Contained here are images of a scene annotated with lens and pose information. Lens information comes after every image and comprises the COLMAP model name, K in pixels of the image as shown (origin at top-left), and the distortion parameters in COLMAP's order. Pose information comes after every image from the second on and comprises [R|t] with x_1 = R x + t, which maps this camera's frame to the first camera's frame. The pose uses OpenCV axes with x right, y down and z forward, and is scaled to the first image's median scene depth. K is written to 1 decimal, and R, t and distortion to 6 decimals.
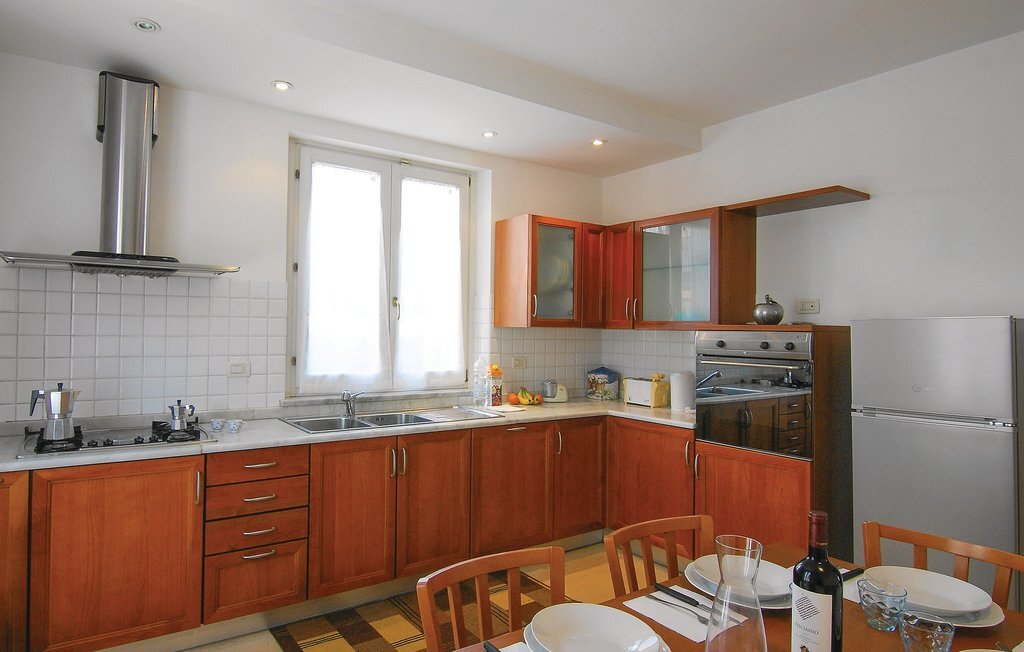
lens RADIAL K [[603.1, 0, 456.6], [0, 603.1, 309.9], [0, 0, 1]] dist [0.000139, 0.000150]
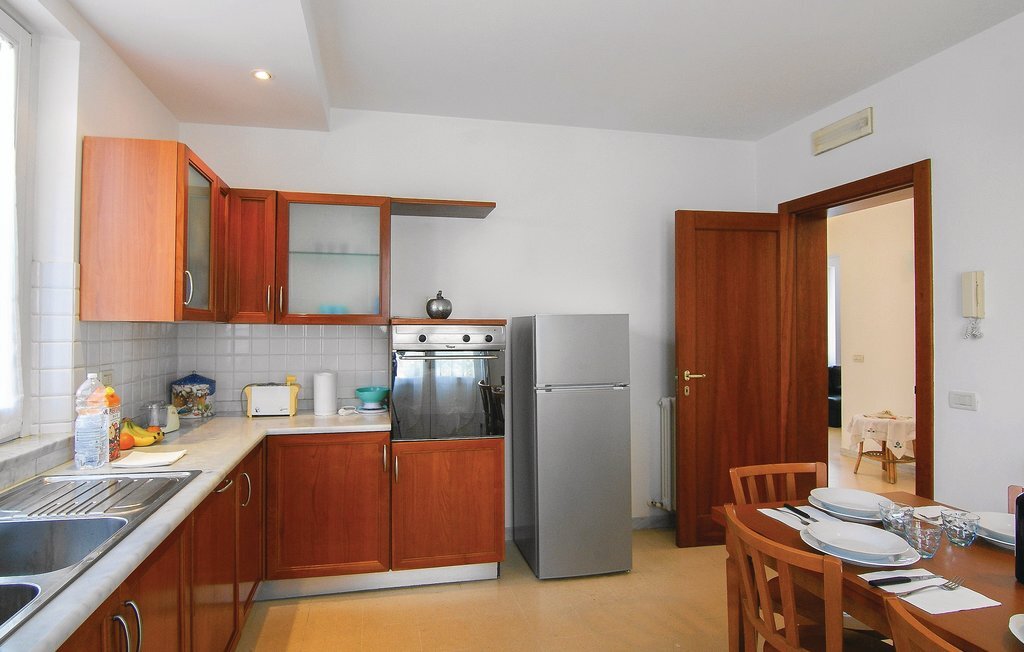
lens RADIAL K [[542.4, 0, 512.0], [0, 542.4, 326.0], [0, 0, 1]] dist [-0.001078, -0.000237]
pose [[0.373844, -0.014777, 0.927374, -0.283824], [-0.027646, 0.999251, 0.027067, 0.006746], [-0.927079, -0.035757, 0.373156, 0.466212]]
